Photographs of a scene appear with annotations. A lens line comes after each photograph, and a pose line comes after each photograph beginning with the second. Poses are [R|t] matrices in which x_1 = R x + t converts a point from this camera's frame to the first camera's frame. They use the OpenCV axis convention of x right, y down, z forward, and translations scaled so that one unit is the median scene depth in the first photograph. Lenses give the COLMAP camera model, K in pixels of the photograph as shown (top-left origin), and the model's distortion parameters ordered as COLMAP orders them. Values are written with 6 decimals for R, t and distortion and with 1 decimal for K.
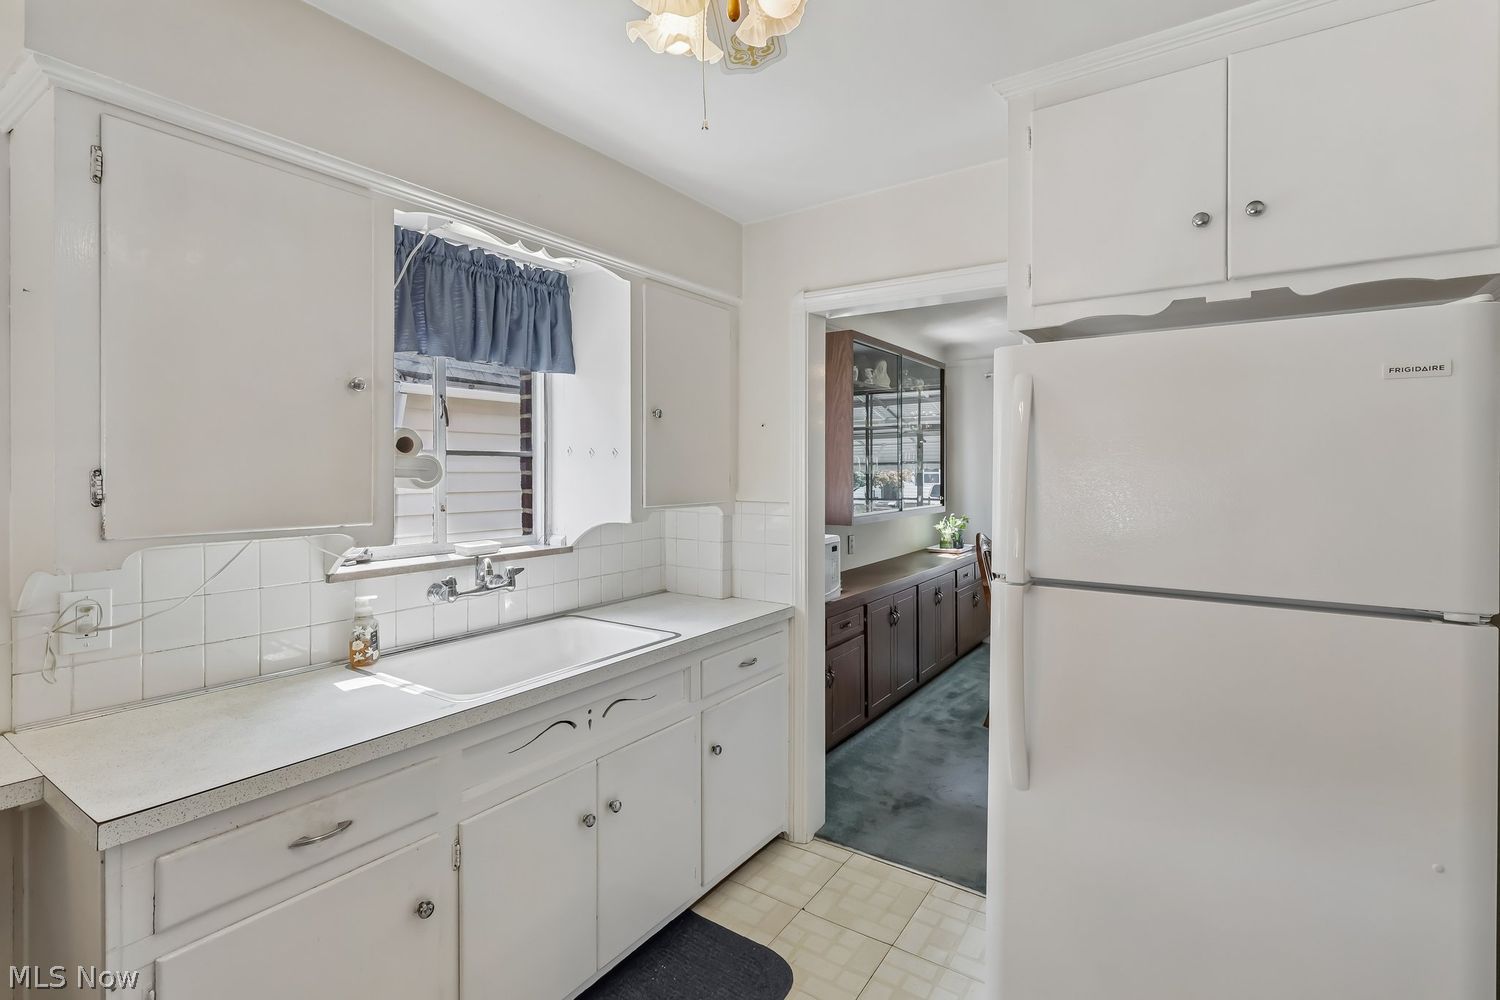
lens RADIAL K [[718.7, 0, 751.1], [0, 718.7, 471.0], [0, 0, 1]] dist [-0.001339, 0.000010]
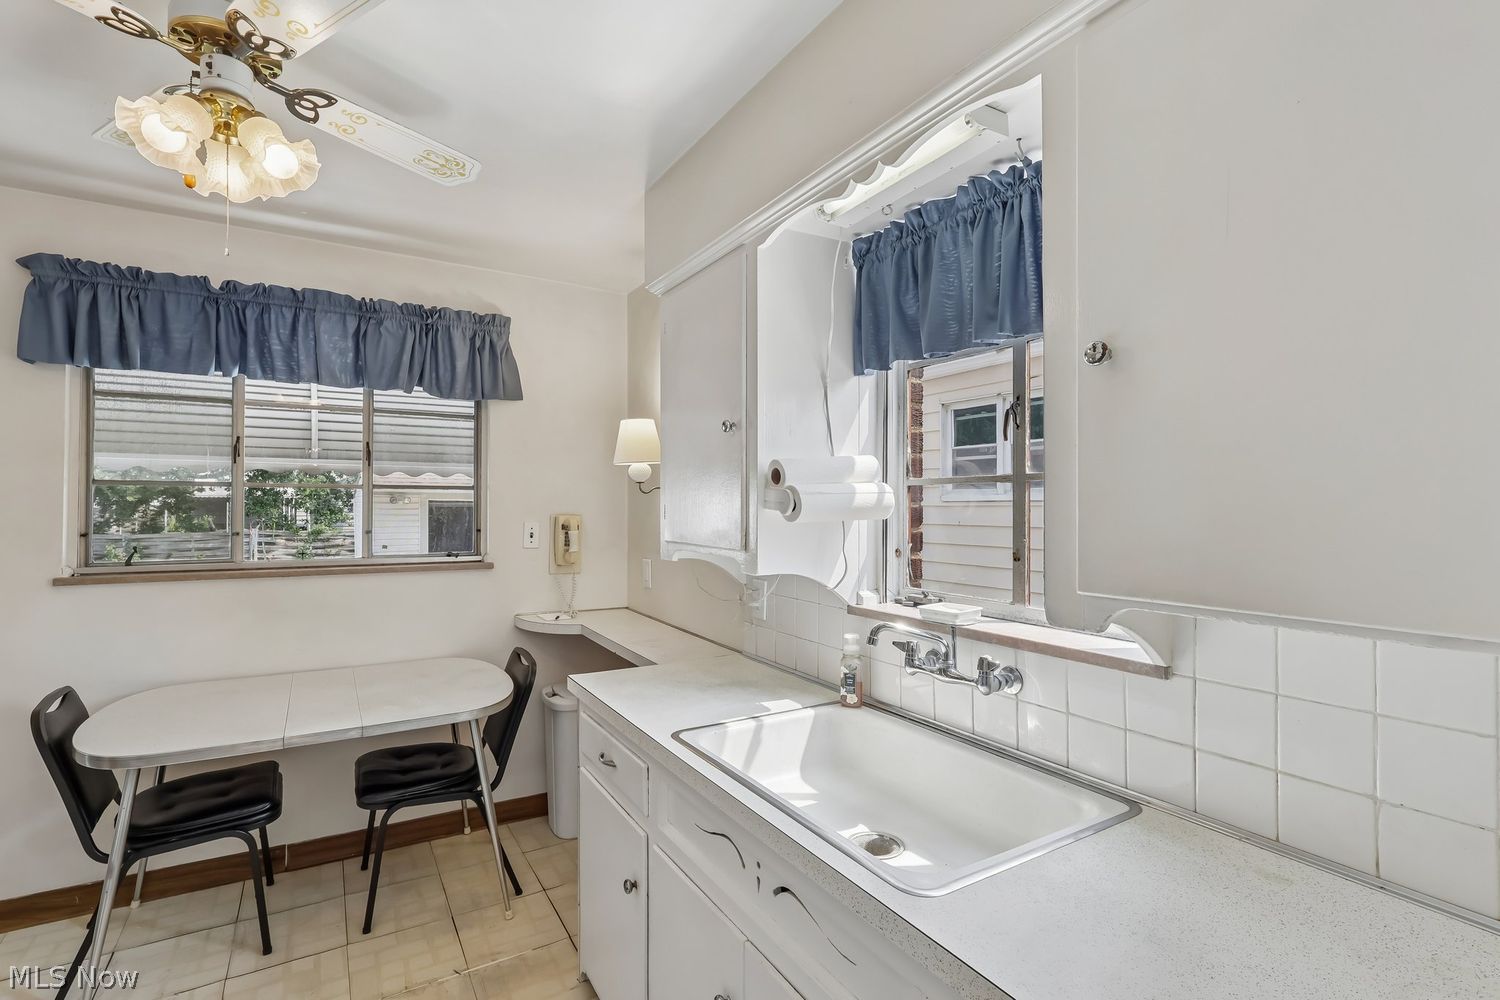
lens RADIAL K [[702.0, 0, 753.1], [0, 702.0, 501.9], [0, 0, 1]] dist [0.000747, -0.000114]
pose [[-0.429263, -0.008269, -0.903142, 0.370409], [-0.006911, 0.999959, -0.005871, 0.003641], [0.903153, 0.003721, -0.429302, 1.290342]]
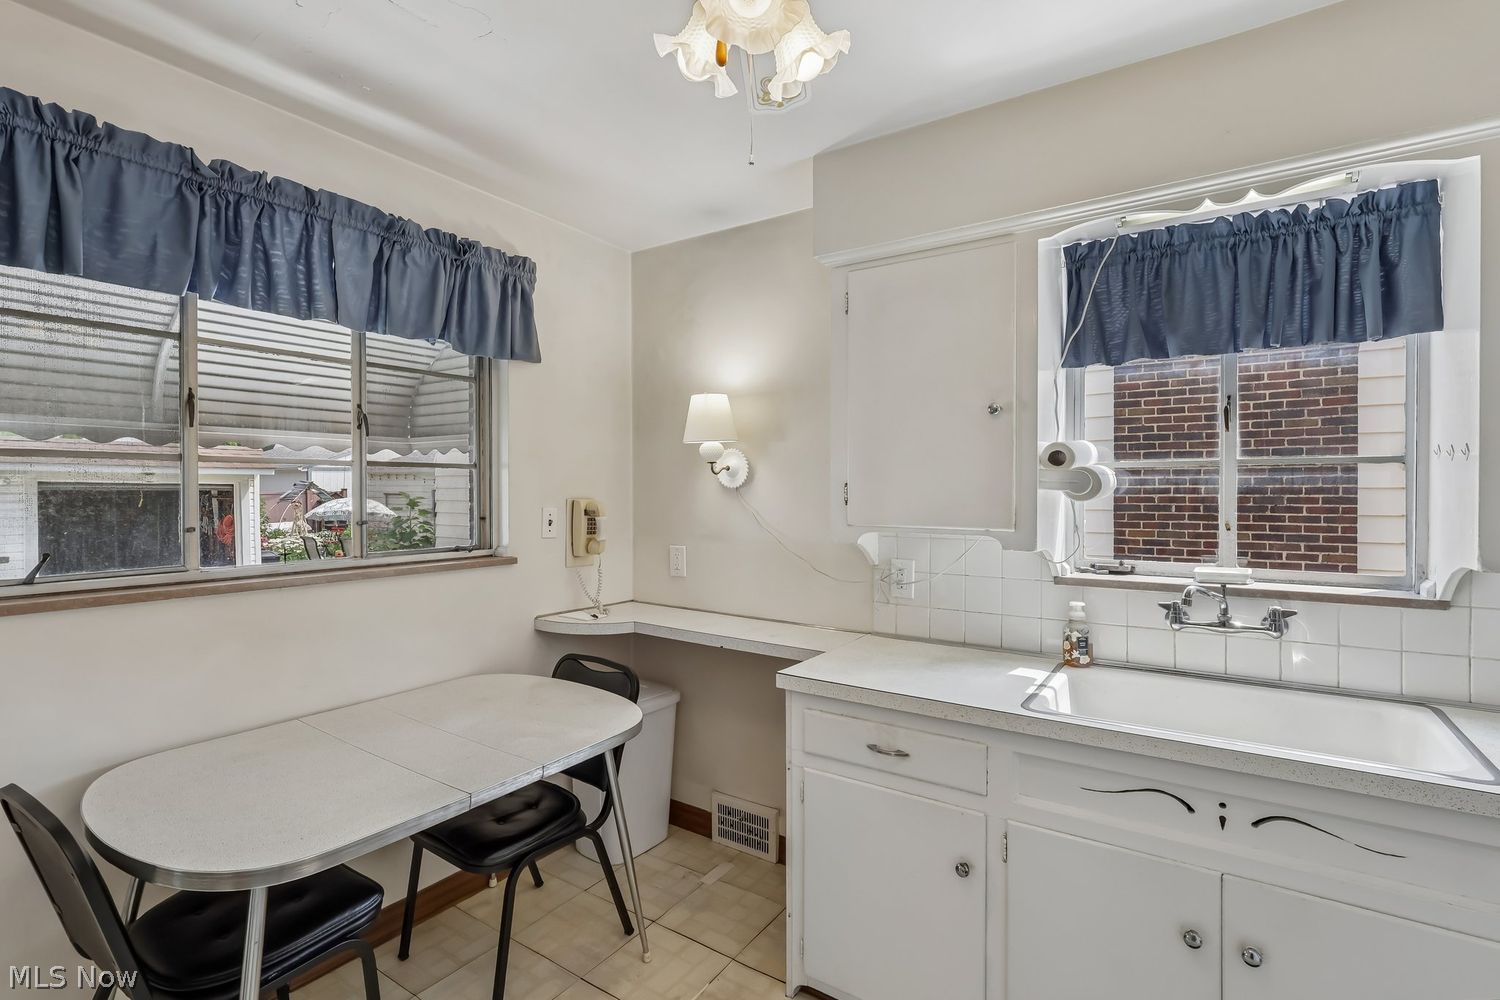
lens RADIAL K [[704.1, 0, 741.2], [0, 704.1, 494.7], [0, 0, 1]] dist [-0.002660, 0.000268]
pose [[-0.005157, 0.006483, -0.999966, 0.508286], [-0.002307, 0.999976, 0.006495, 0.010072], [0.999984, 0.002341, -0.005142, 0.509399]]
